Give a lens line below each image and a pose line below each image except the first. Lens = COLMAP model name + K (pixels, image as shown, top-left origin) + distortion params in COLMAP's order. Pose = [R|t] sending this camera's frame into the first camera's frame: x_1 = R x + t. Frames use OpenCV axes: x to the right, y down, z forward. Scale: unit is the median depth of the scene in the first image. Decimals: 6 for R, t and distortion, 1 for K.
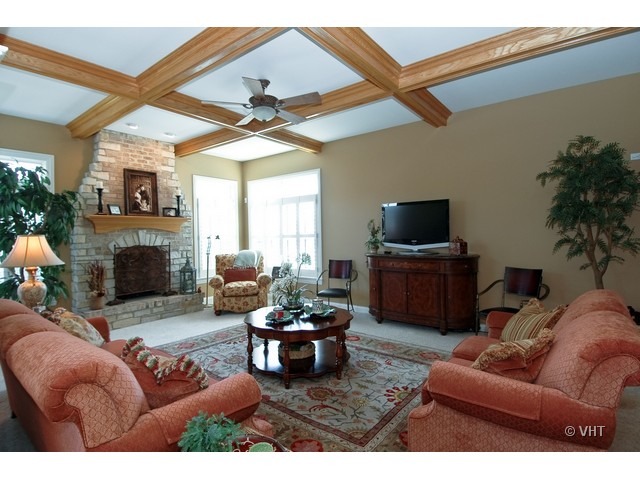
lens RADIAL K [[329.4, 0, 318.4], [0, 329.4, 233.1], [0, 0, 1]] dist [0.001162, -0.000212]
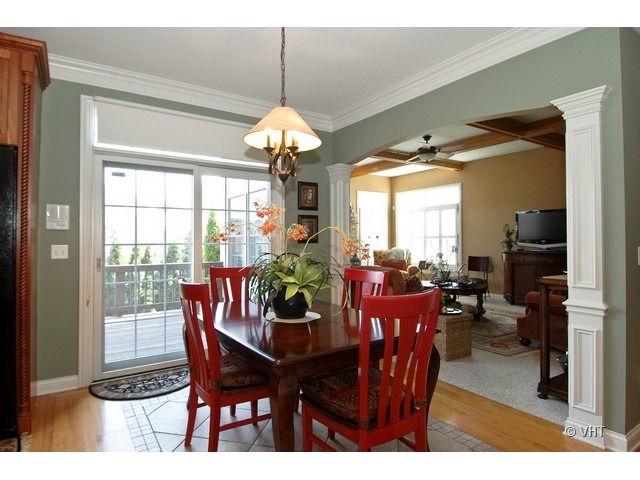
lens RADIAL K [[329.4, 0, 318.4], [0, 329.4, 233.1], [0, 0, 1]] dist [0.001162, -0.000212]
pose [[0.928239, 0.011070, -0.371819, -0.029982], [-0.015304, 0.999847, -0.008436, 0.012441], [0.371669, 0.013521, 0.928267, -0.347116]]
